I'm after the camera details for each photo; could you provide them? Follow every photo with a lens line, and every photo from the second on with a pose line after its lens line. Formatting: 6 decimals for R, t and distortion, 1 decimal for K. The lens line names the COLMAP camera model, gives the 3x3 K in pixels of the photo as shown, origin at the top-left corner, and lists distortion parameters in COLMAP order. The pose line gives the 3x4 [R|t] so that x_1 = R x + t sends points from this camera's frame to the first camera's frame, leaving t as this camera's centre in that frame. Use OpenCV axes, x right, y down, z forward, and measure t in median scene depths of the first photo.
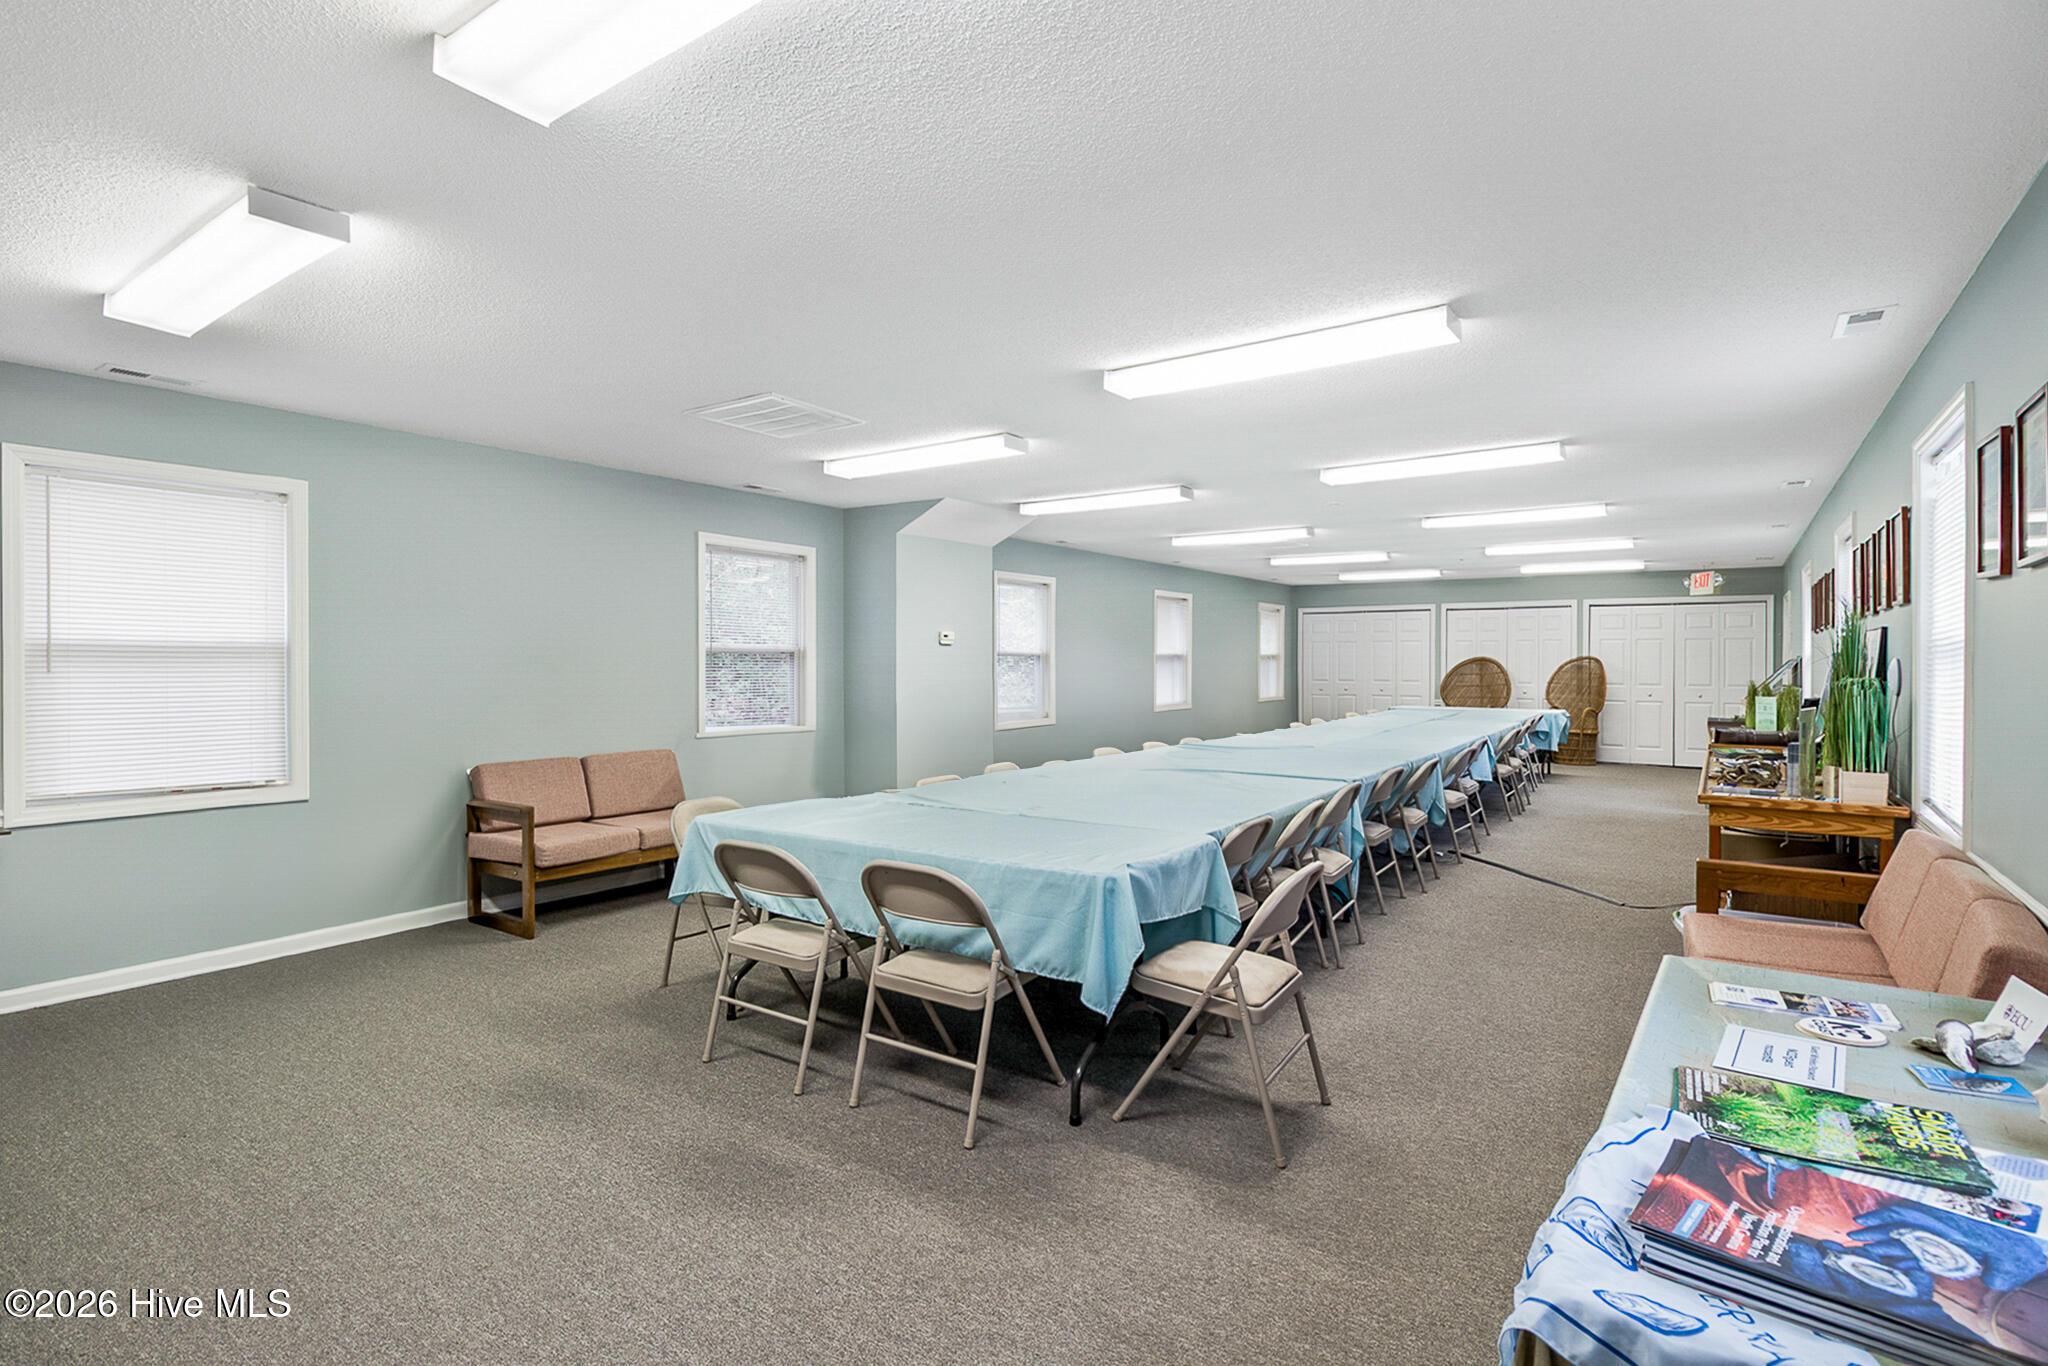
lens RADIAL K [[1005.7, 0, 1021.4], [0, 1005.7, 663.3], [0, 0, 1]] dist [0.022800, 0.000086]
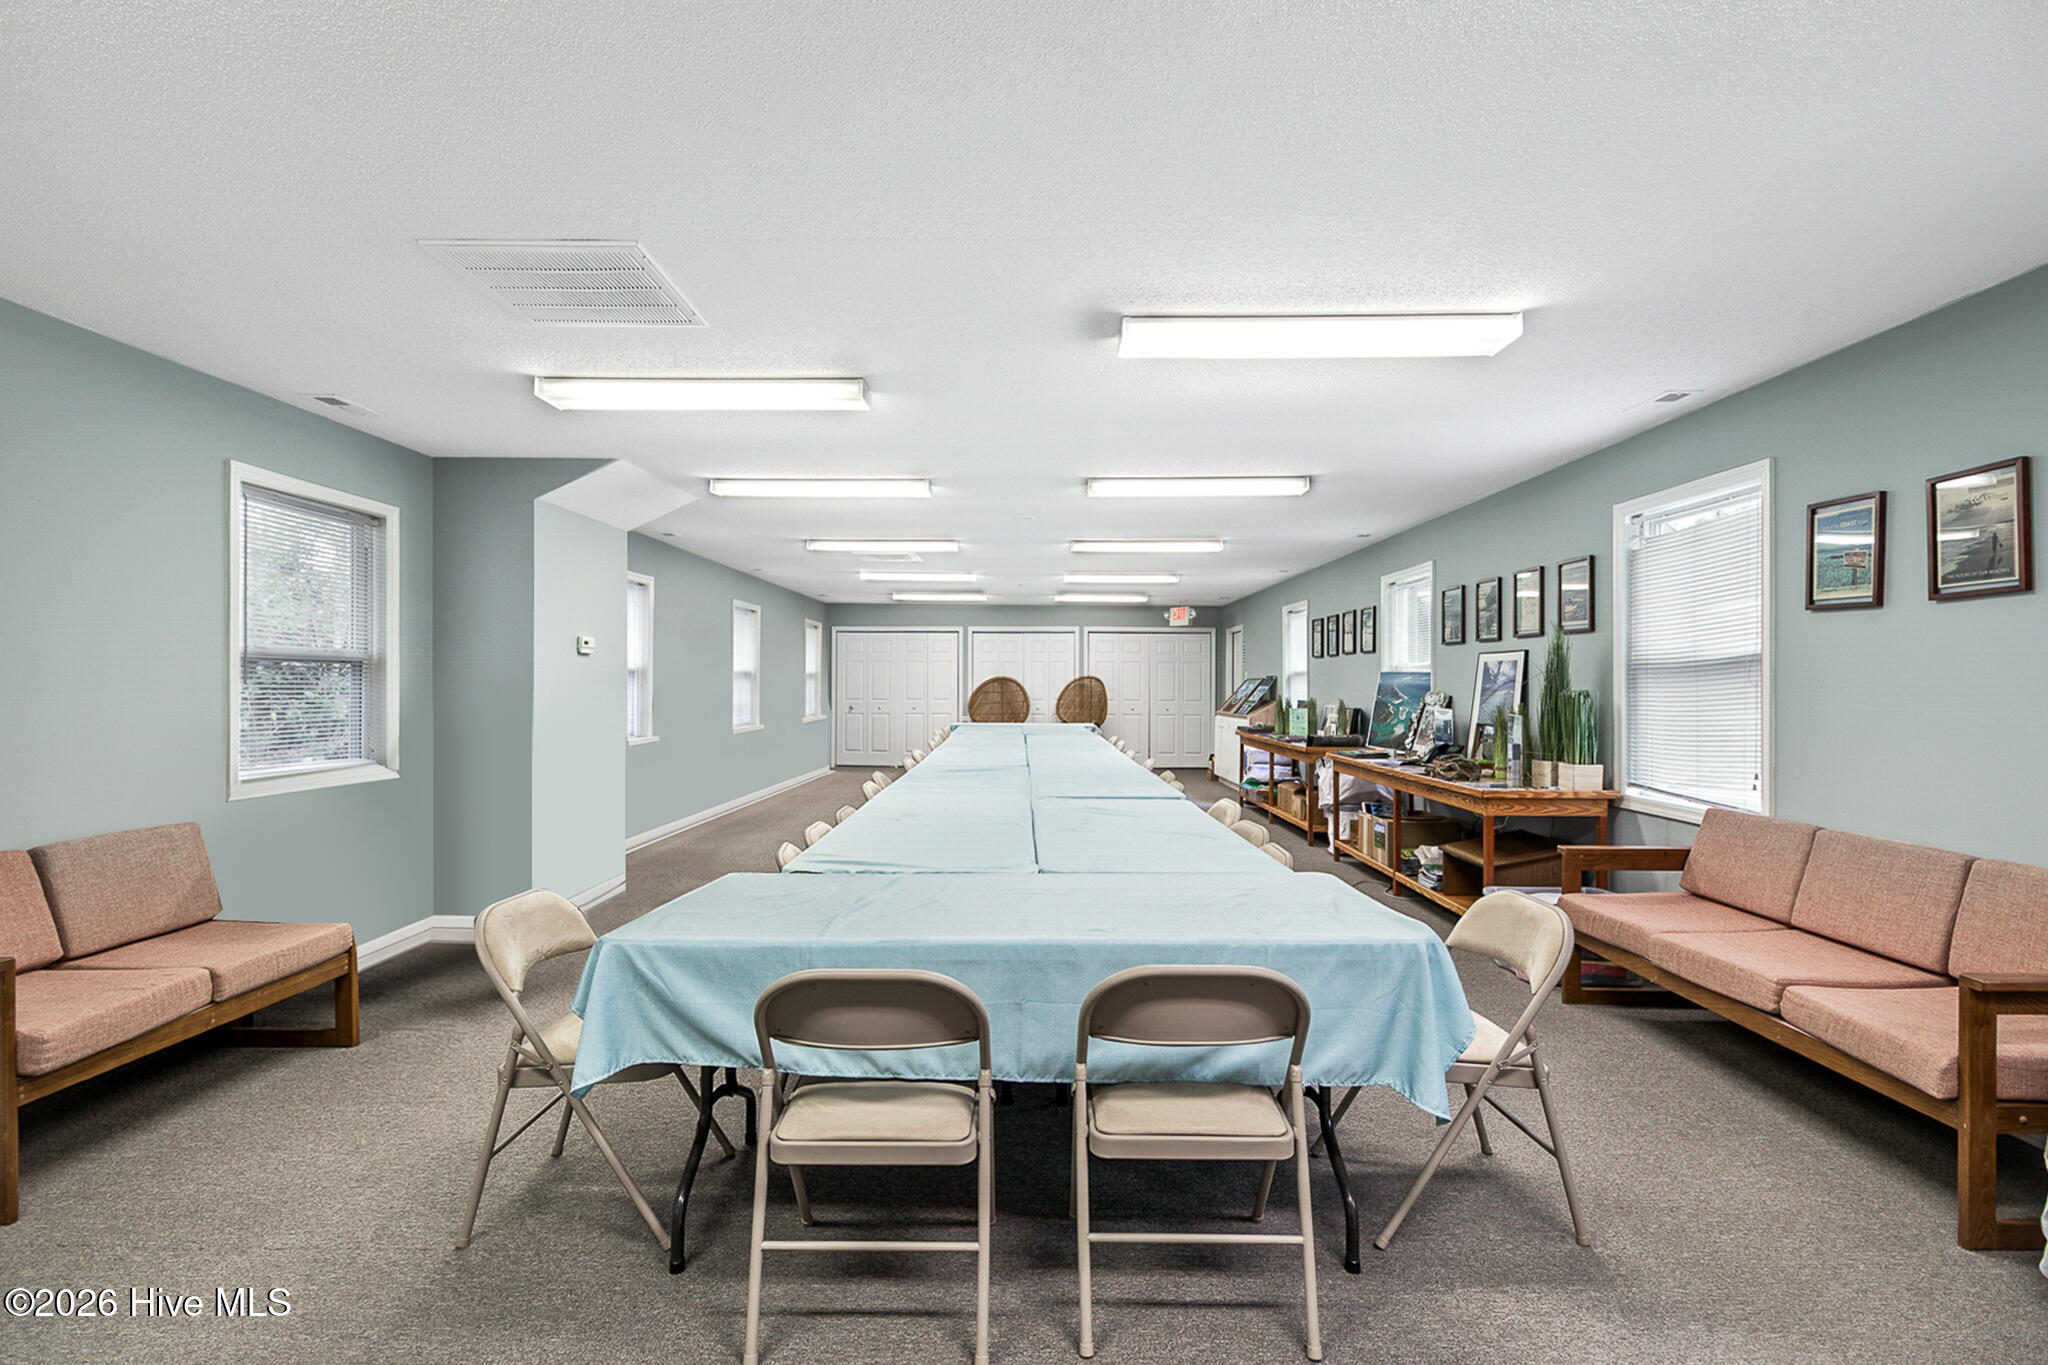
lens RADIAL K [[983.7, 0, 1027.9], [0, 983.7, 671.3], [0, 0, 1]] dist [0.018428, -0.011840]
pose [[0.822735, 0.008188, 0.568366, -0.257721], [-0.000579, 0.999908, -0.013567, 0.004964], [-0.568425, 0.010833, 0.822664, 0.229424]]
